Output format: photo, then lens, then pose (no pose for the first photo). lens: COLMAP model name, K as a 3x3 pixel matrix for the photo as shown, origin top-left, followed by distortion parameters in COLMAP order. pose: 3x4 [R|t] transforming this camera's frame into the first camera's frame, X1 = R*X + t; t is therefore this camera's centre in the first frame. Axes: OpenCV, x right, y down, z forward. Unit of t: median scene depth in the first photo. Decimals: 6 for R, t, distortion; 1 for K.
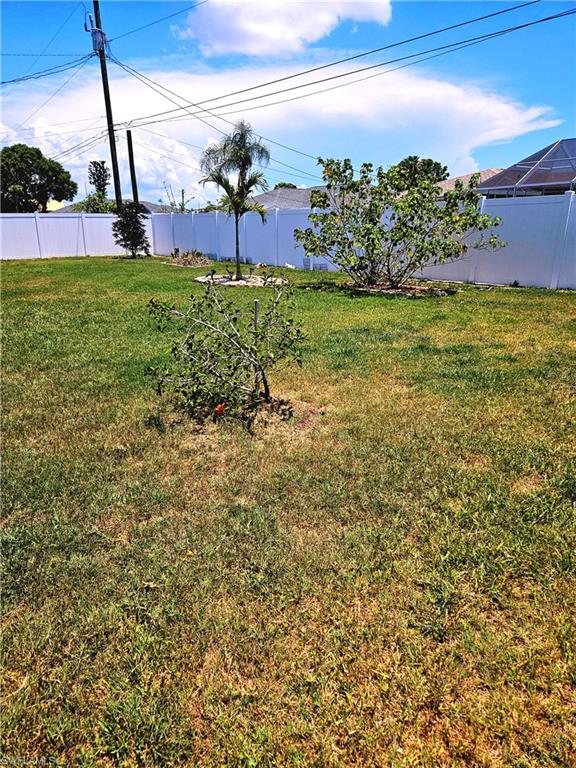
lens RADIAL K [[501.7, 0, 278.7], [0, 501.7, 388.3], [0, 0, 1]] dist [0.073575, -0.057967]
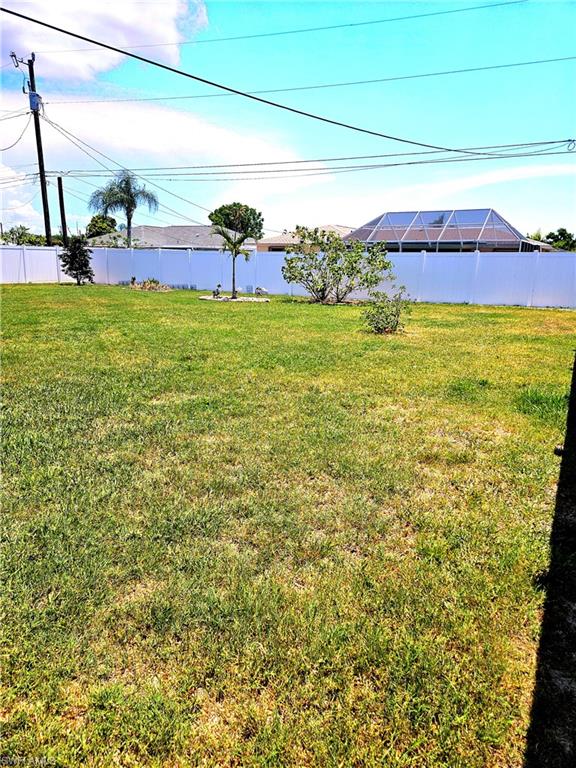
lens RADIAL K [[501.7, 0, 278.7], [0, 501.7, 388.3], [0, 0, 1]] dist [0.073575, -0.057967]
pose [[0.940448, -0.055184, 0.335428, -0.257828], [0.076838, 0.995706, -0.051621, 0.076043], [-0.331139, 0.074320, 0.940650, -0.237356]]
